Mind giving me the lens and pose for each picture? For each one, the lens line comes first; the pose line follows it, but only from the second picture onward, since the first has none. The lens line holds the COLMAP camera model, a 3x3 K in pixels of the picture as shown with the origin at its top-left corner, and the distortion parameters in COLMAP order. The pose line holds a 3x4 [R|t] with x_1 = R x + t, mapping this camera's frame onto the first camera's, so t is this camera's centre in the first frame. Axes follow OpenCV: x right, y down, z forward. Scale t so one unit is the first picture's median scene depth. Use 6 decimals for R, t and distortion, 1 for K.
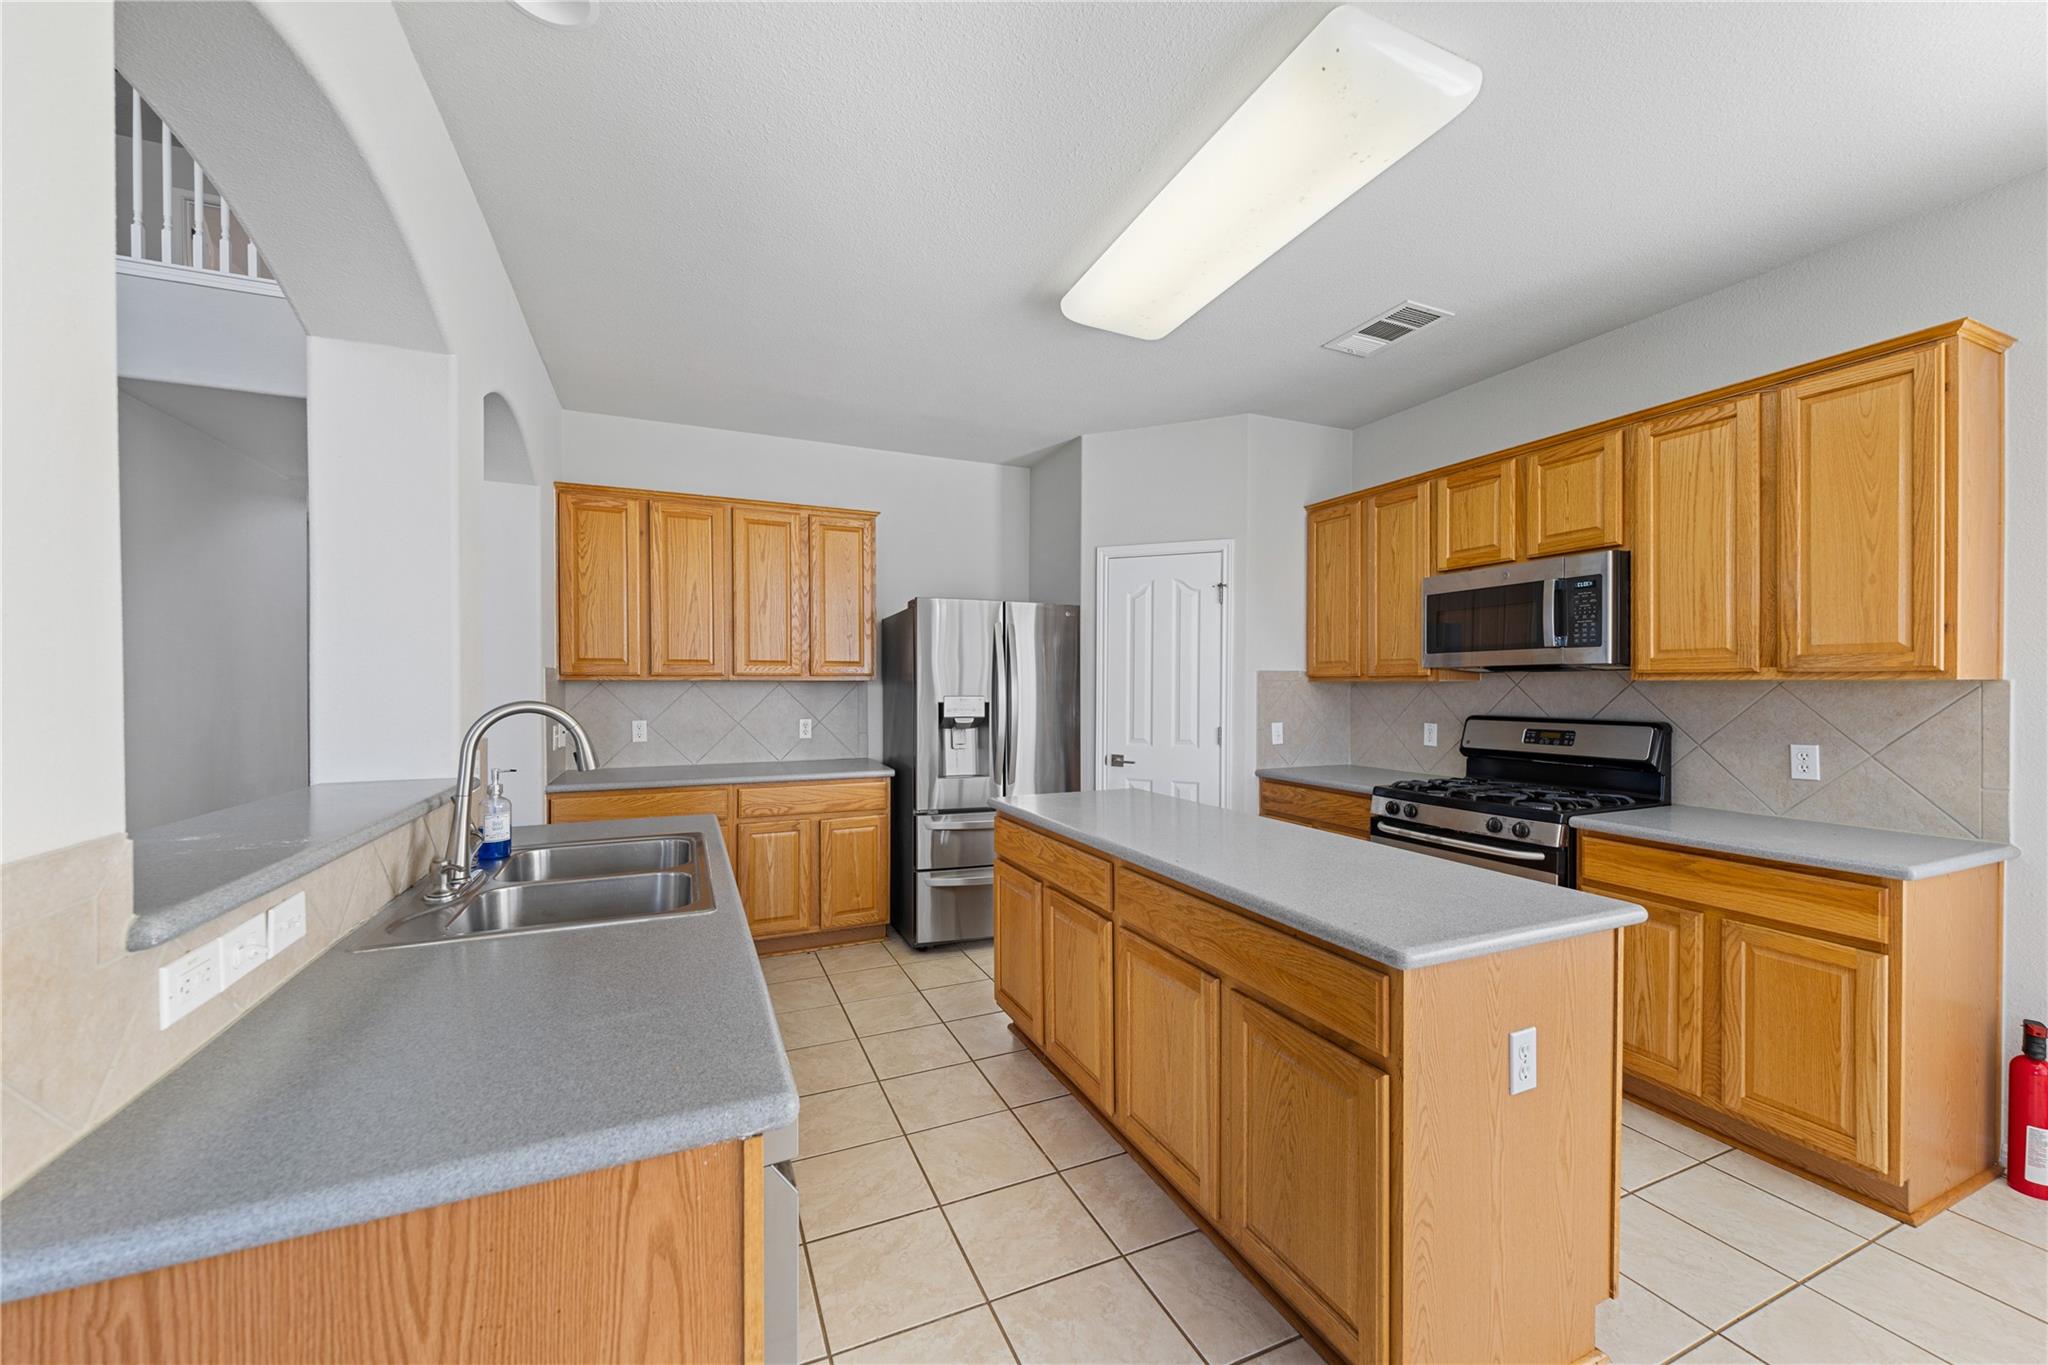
lens RADIAL K [[775.4, 0, 1018.1], [0, 775.4, 683.9], [0, 0, 1]] dist [0.005817, -0.001282]
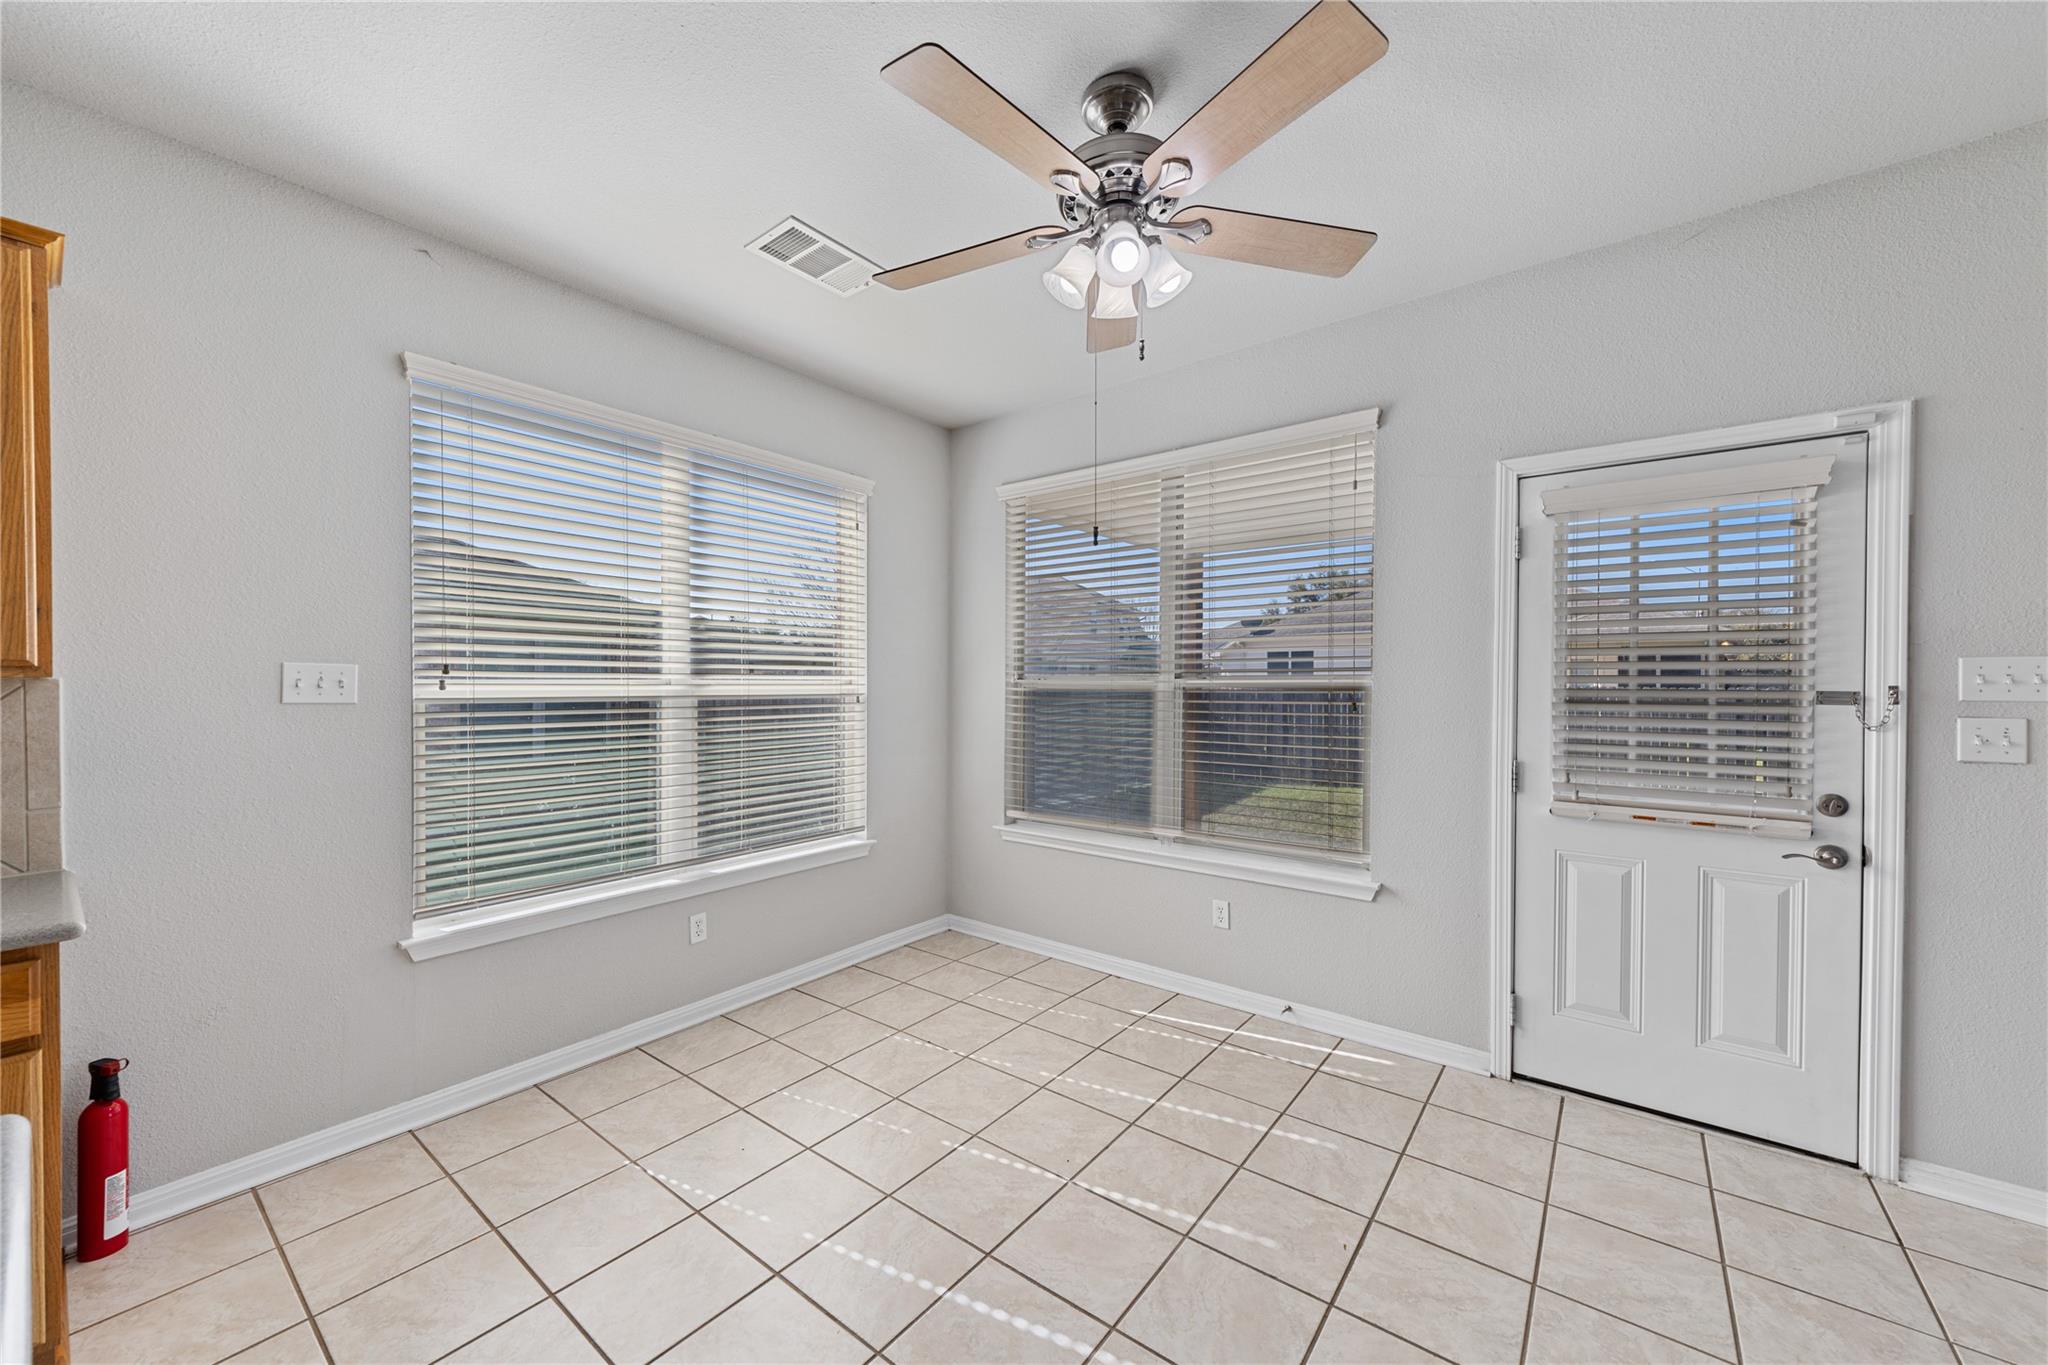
lens RADIAL K [[775.4, 0, 1008.0], [0, 775.4, 692.7], [0, 0, 1]] dist [0.005817, -0.001282]
pose [[-0.479940, -0.011654, 0.877224, 0.017978], [0.005275, 0.999855, 0.016169, 0.001215], [-0.877285, 0.012387, -0.479809, 0.364940]]
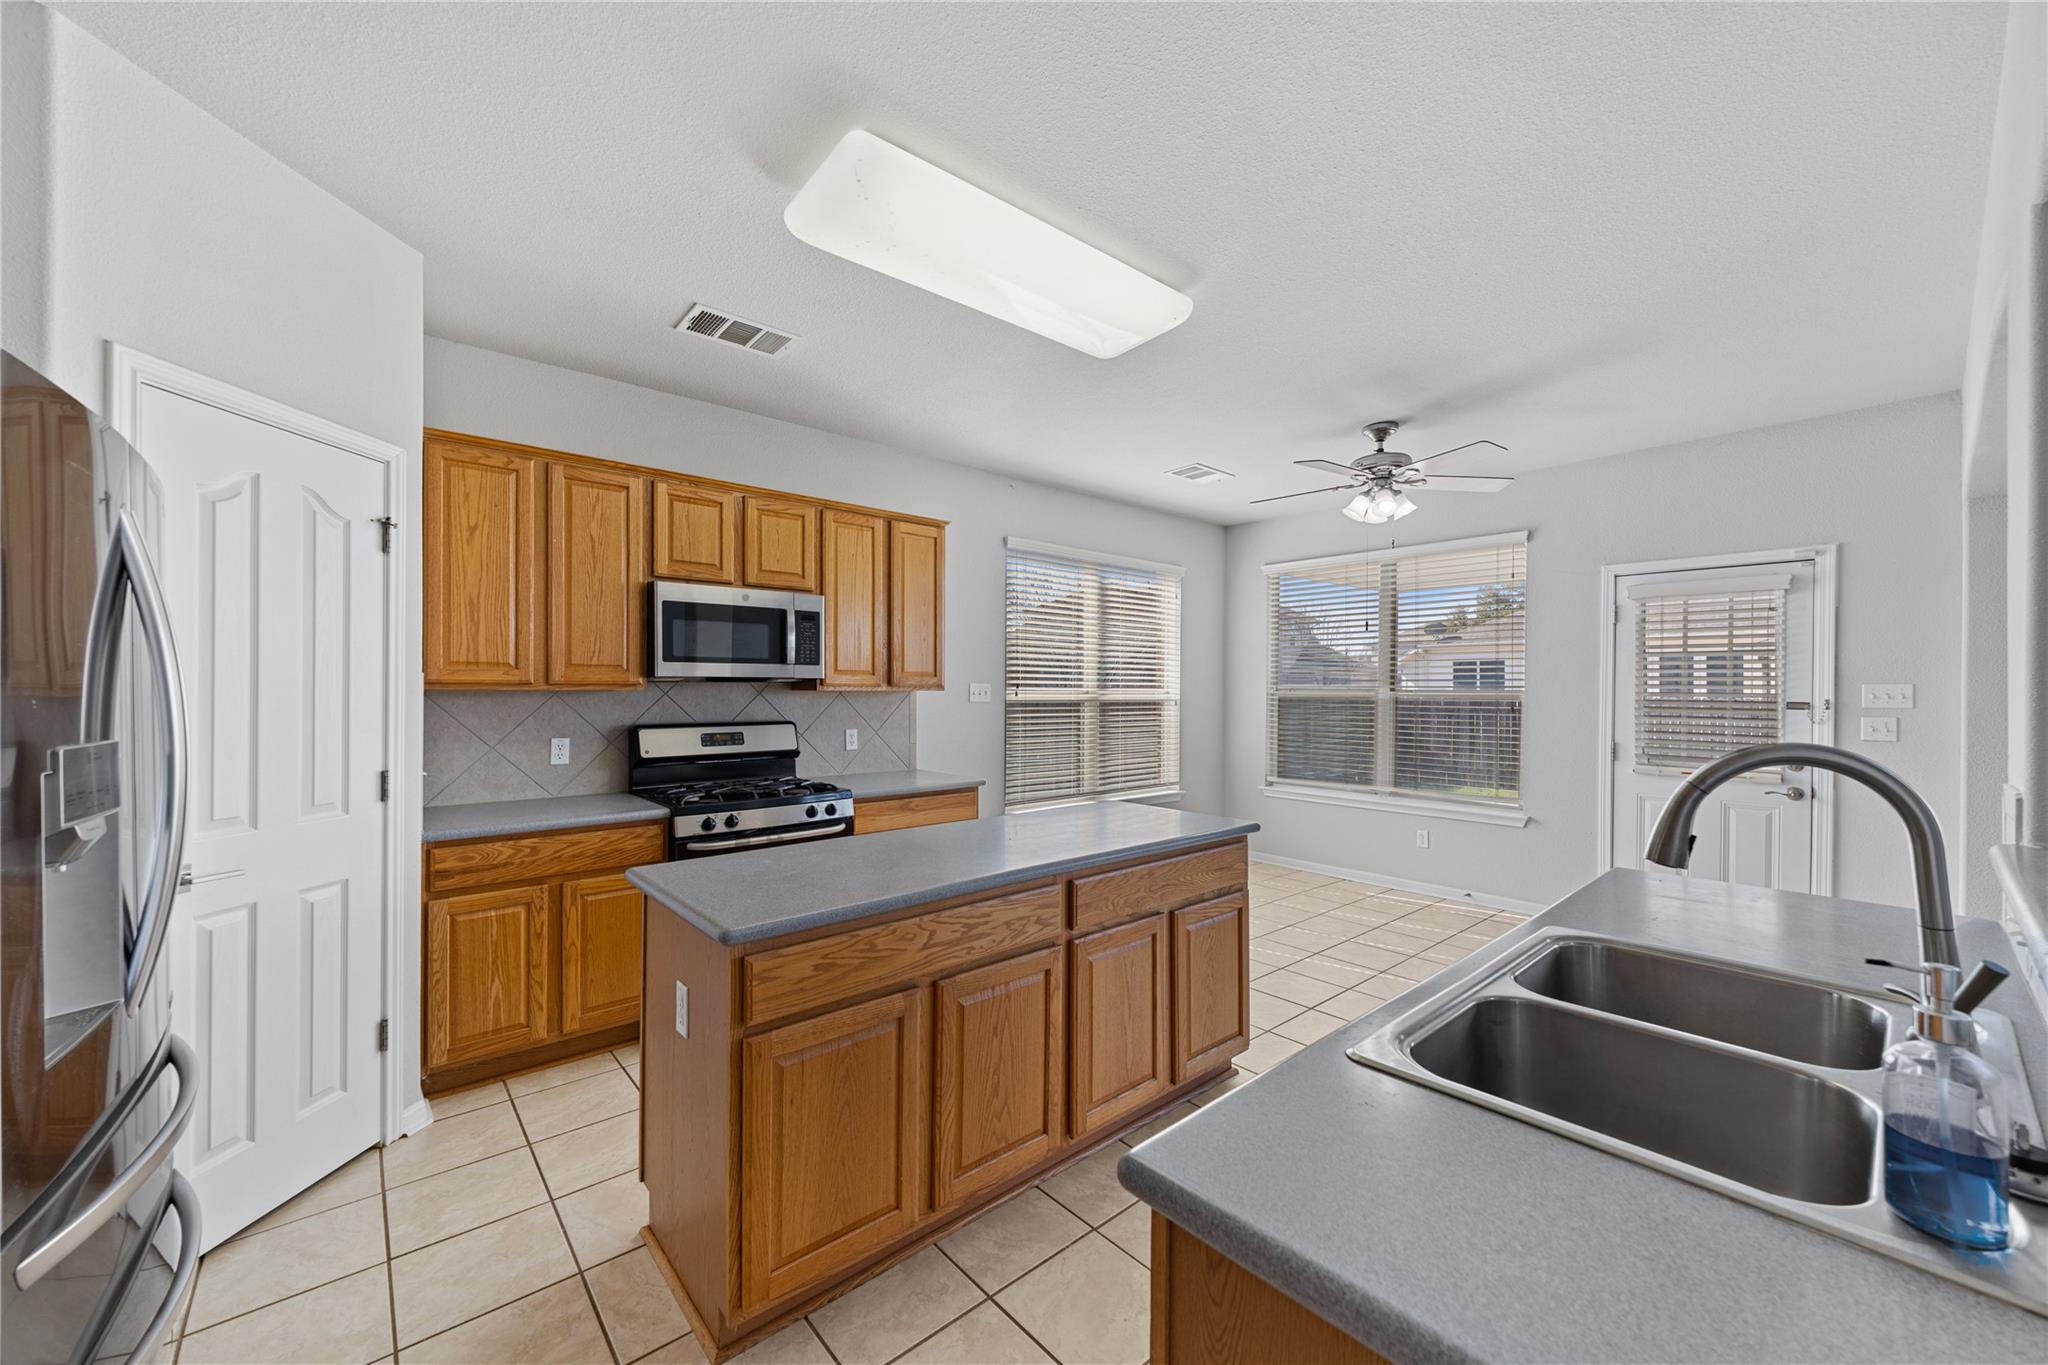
lens RADIAL K [[766.2, 0, 1007.1], [0, 766.2, 692.6], [0, 0, 1]] dist [-0.002858, -0.000771]
pose [[-0.291035, -0.004414, 0.956702, -0.575128], [-0.000190, 0.999990, 0.004556, -0.006124], [-0.956712, 0.001144, -0.291033, 1.007029]]
